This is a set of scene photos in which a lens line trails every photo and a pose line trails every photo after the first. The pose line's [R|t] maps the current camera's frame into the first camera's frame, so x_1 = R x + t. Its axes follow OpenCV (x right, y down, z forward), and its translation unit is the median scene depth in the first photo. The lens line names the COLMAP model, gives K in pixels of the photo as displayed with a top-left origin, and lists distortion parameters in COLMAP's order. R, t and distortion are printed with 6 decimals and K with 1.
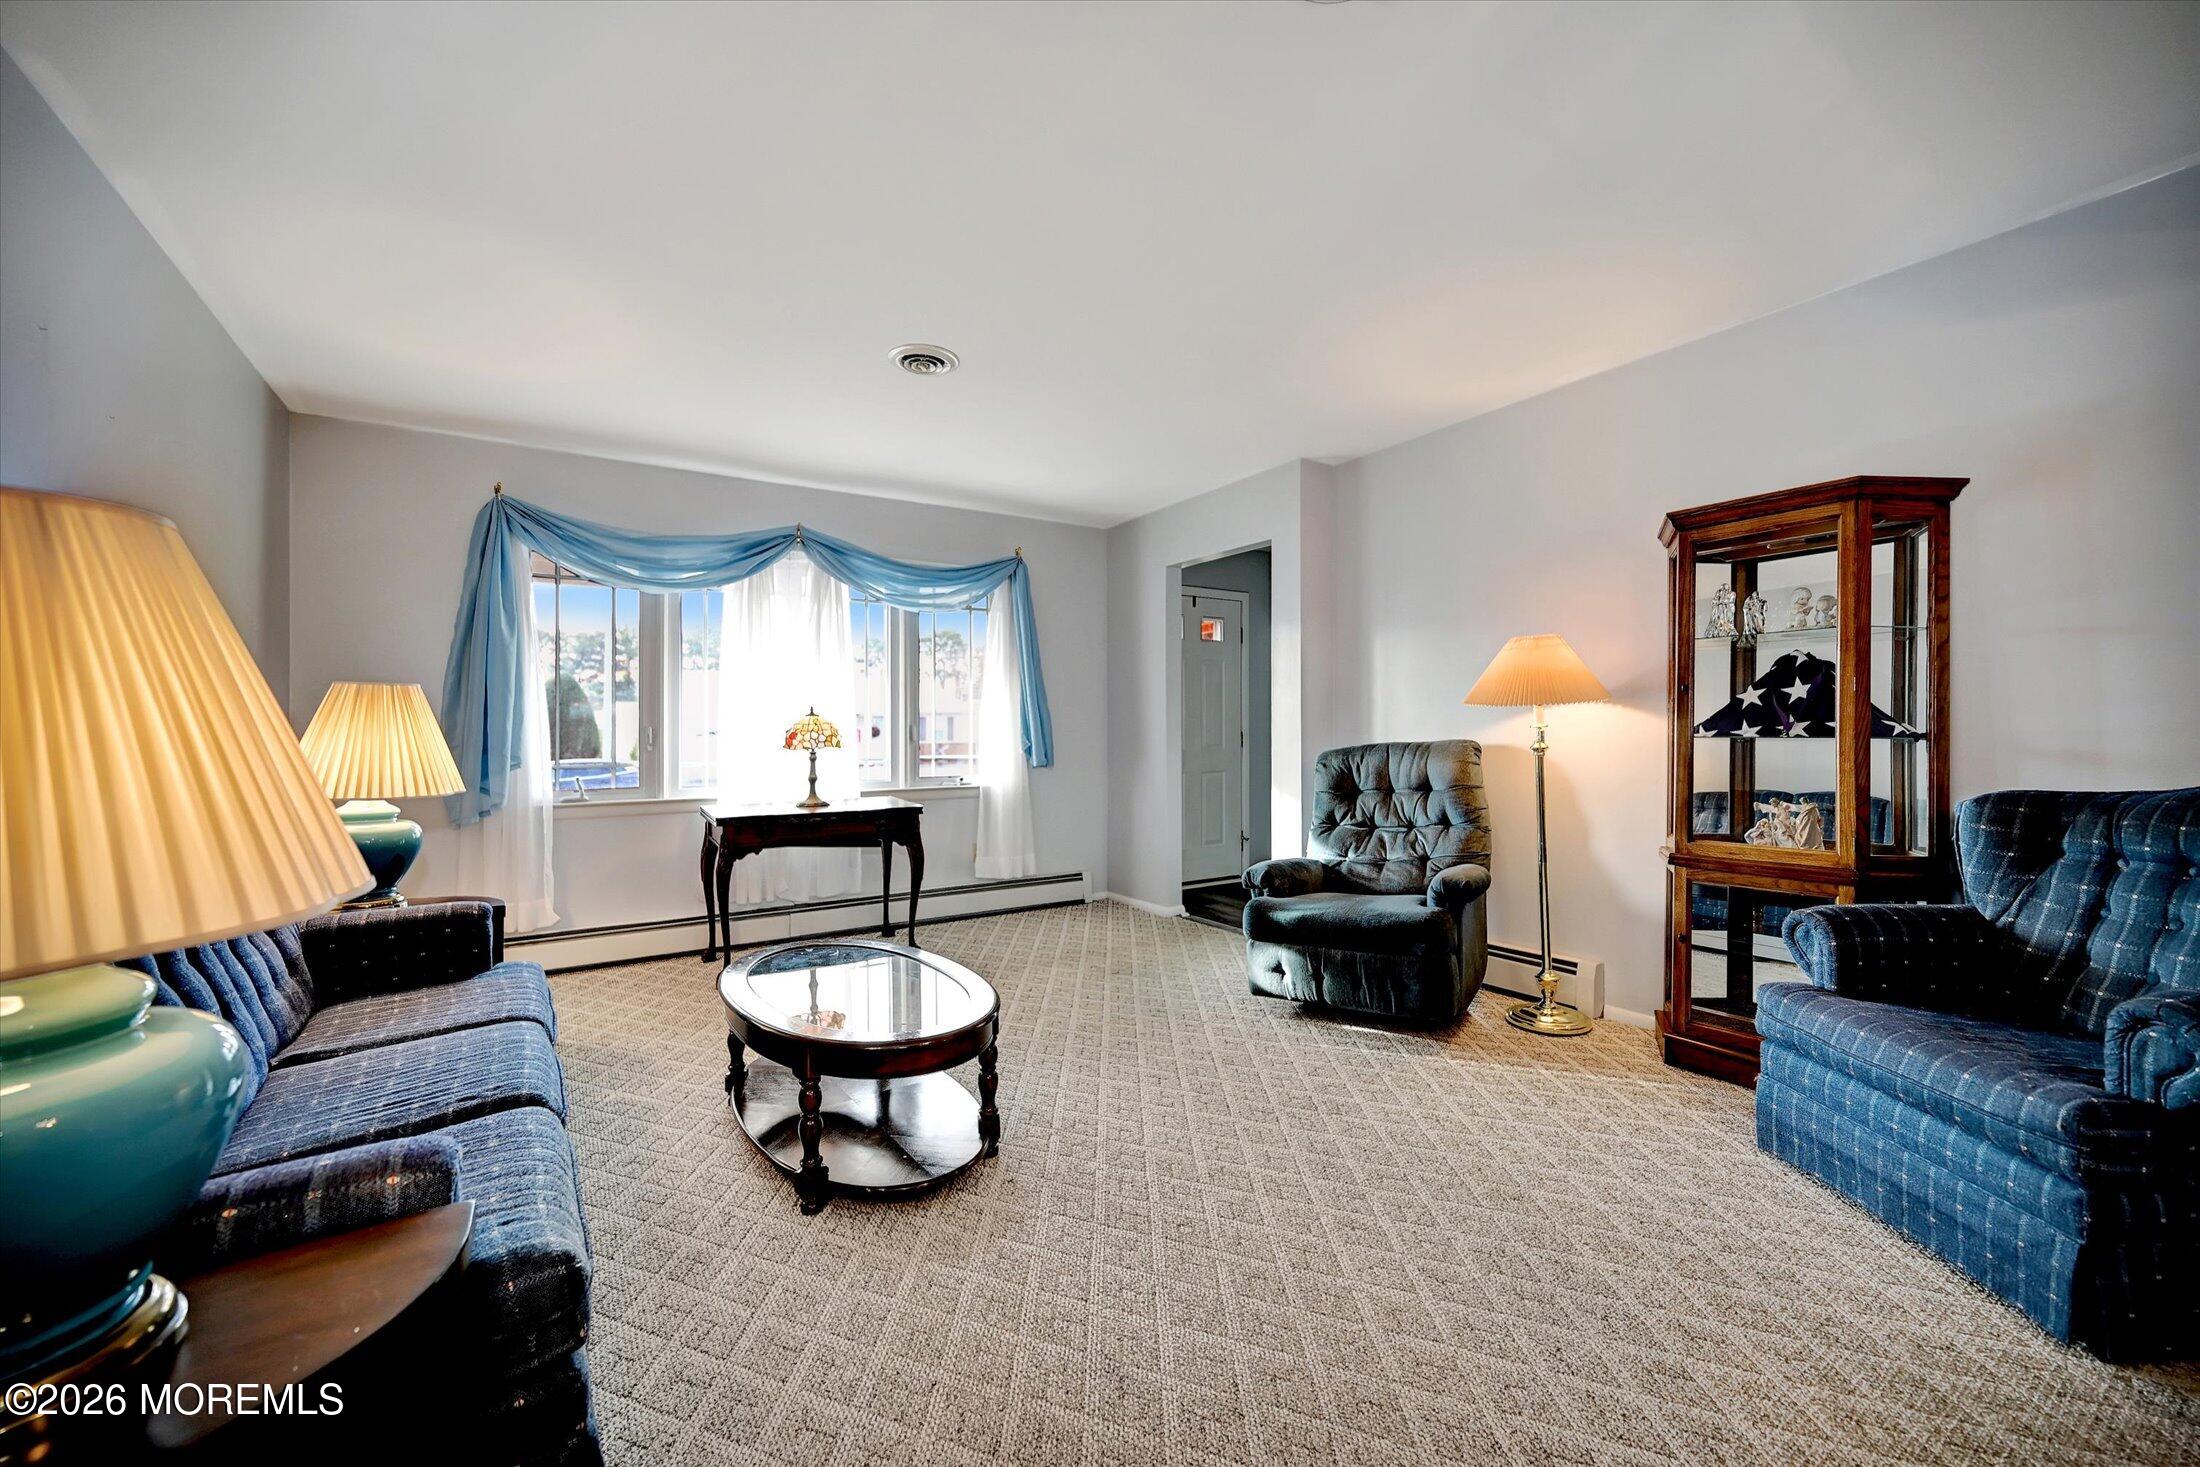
lens RADIAL K [[874.6, 0, 1109.6], [0, 874.6, 734.9], [0, 0, 1]] dist [-0.002082, 0.000660]
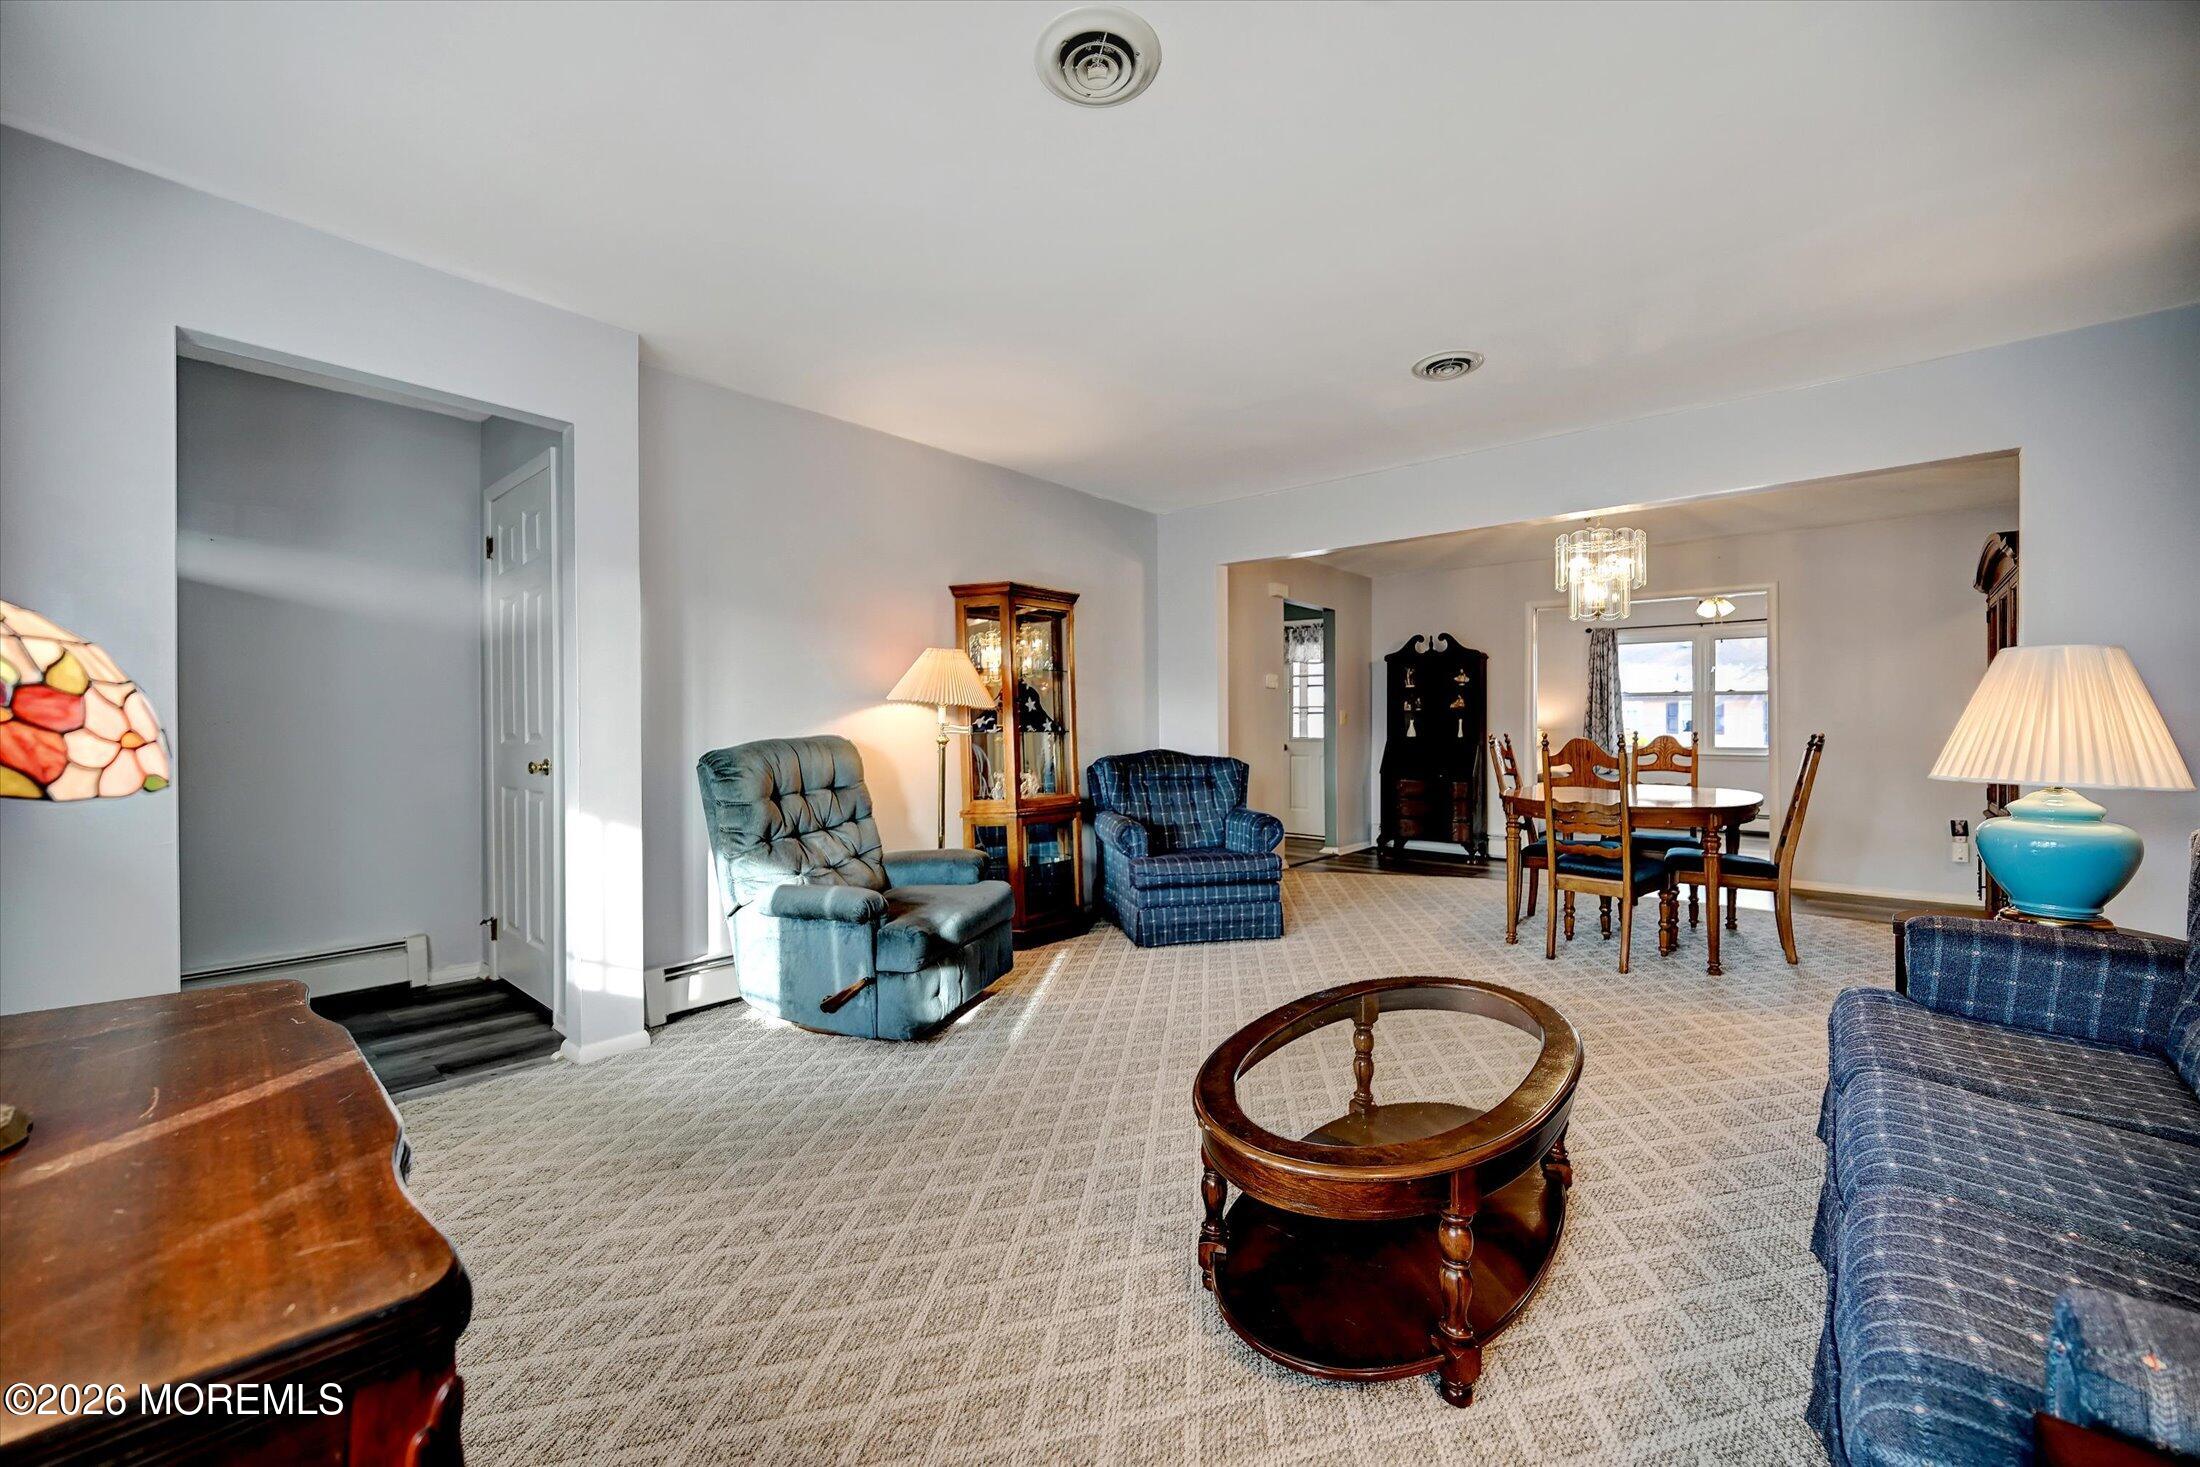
lens RADIAL K [[874.6, 0, 1102.9], [0, 874.6, 714.3], [0, 0, 1]] dist [-0.002082, 0.000660]
pose [[-0.269675, 0.027000, 0.962573, -0.574323], [0.003224, 0.999627, -0.027136, 0.008950], [-0.962946, -0.004215, -0.269661, 0.866174]]
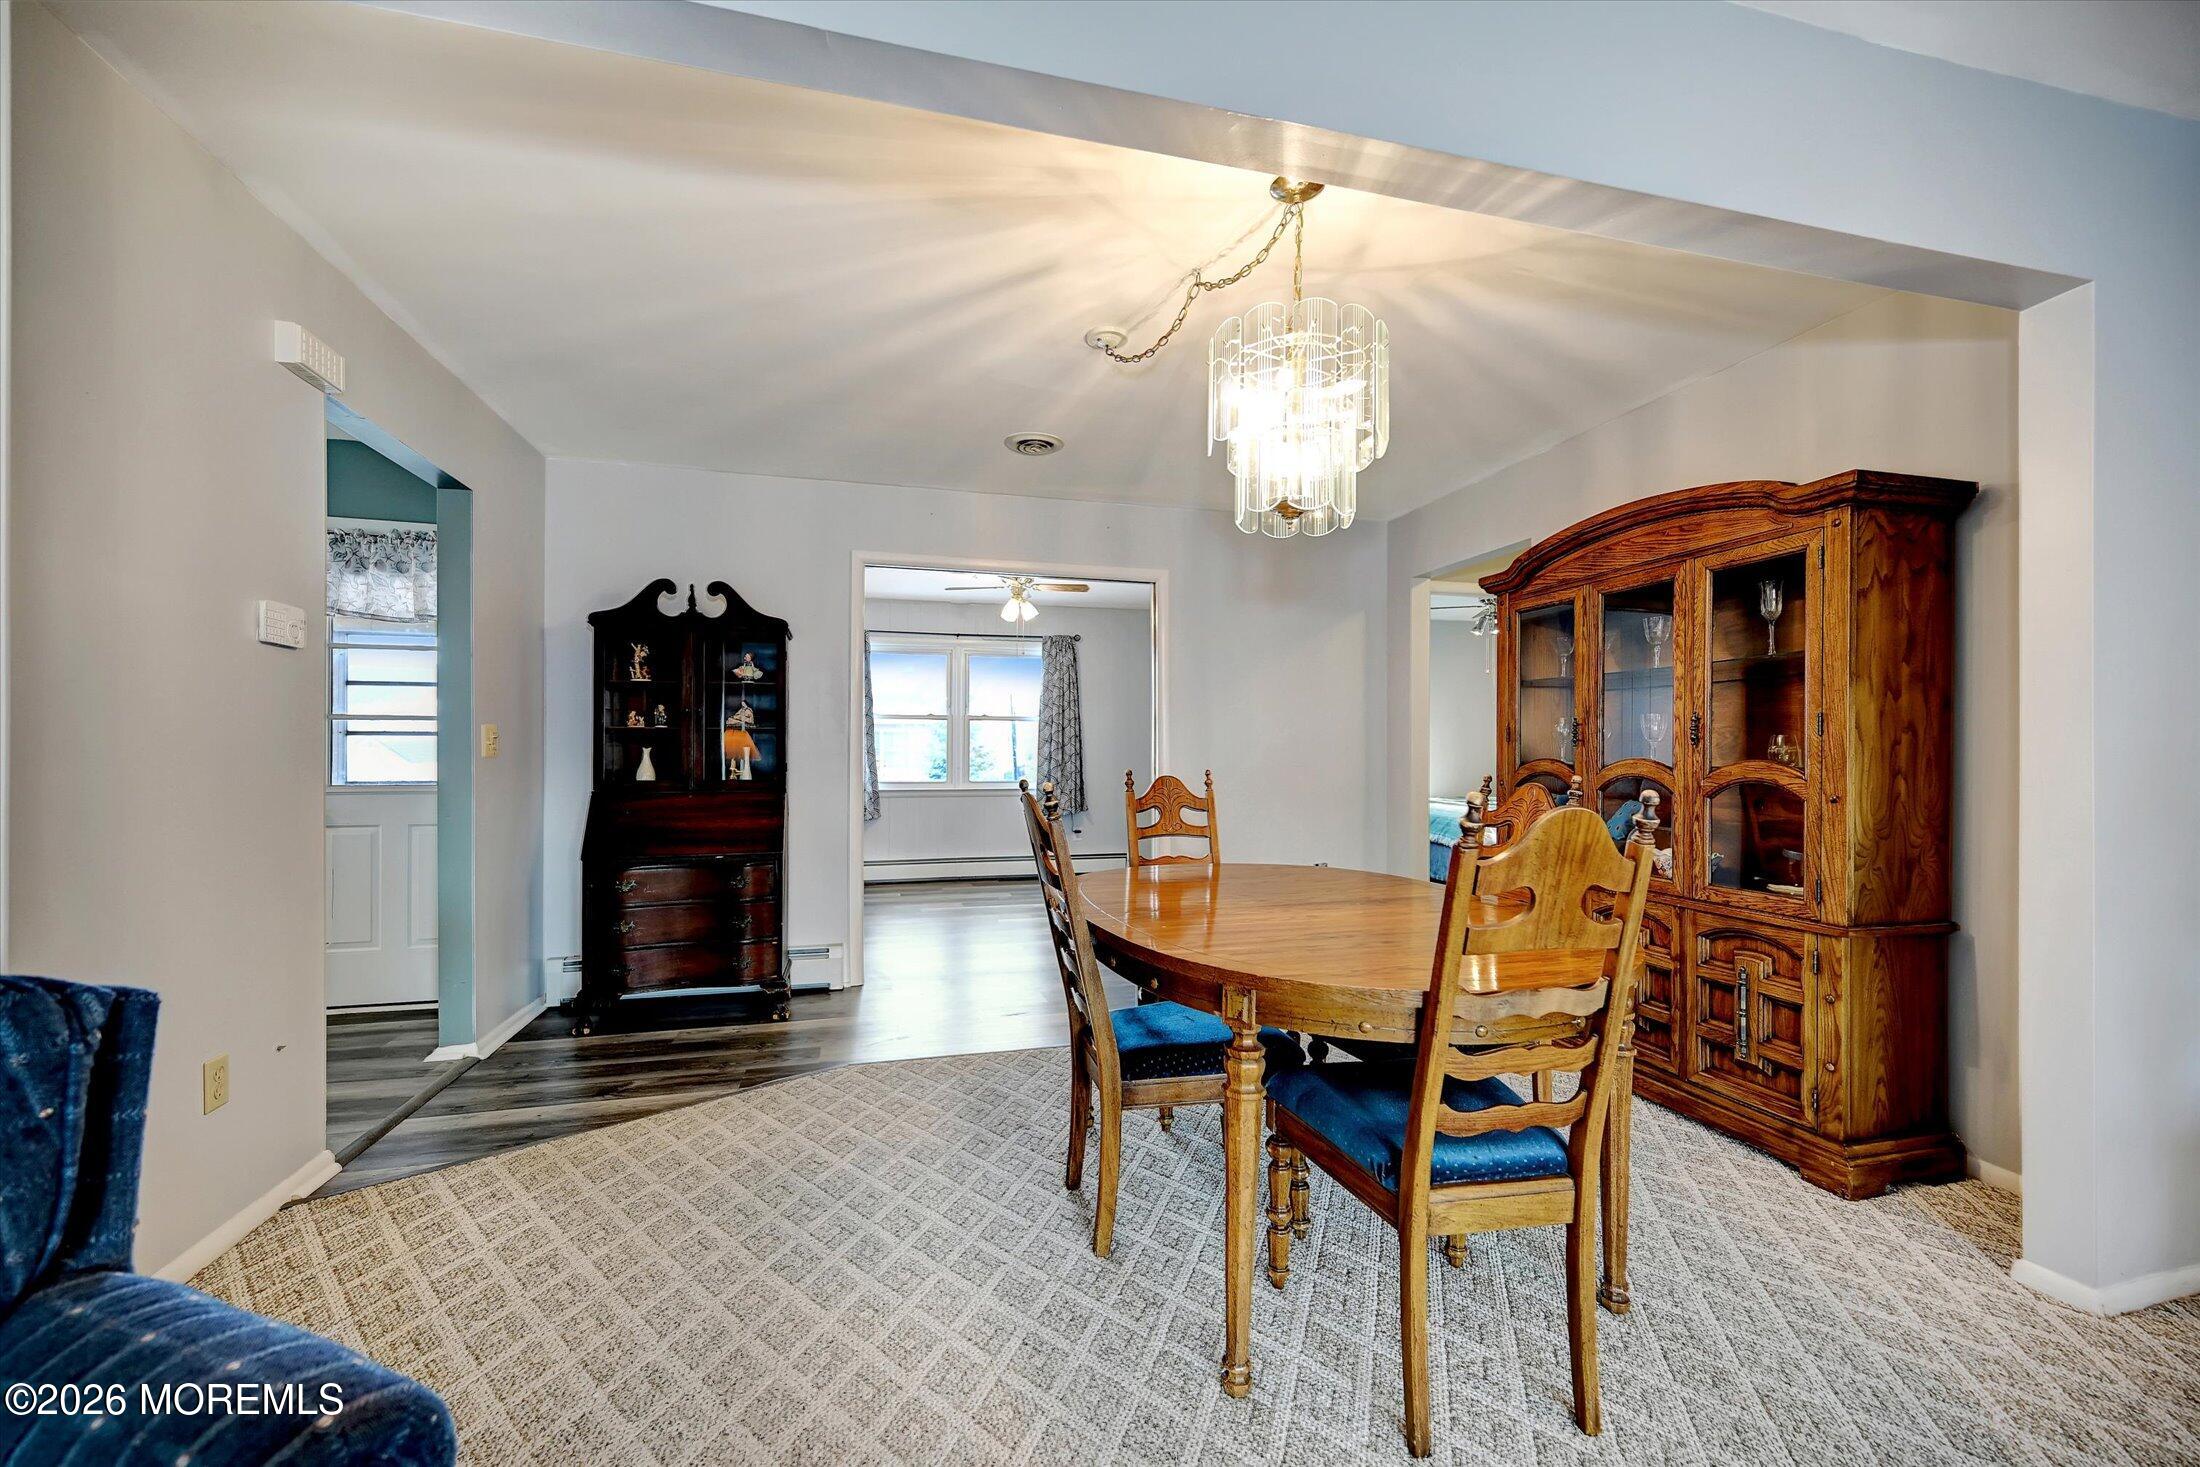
lens RADIAL K [[874.6, 0, 1079.4], [0, 874.6, 749.8], [0, 0, 1]] dist [-0.002082, 0.000660]
pose [[-0.941065, 0.015498, 0.337871, 0.250115], [0.011777, 0.999845, -0.013059, -0.006829], [-0.338021, -0.008310, -0.941102, 0.470828]]
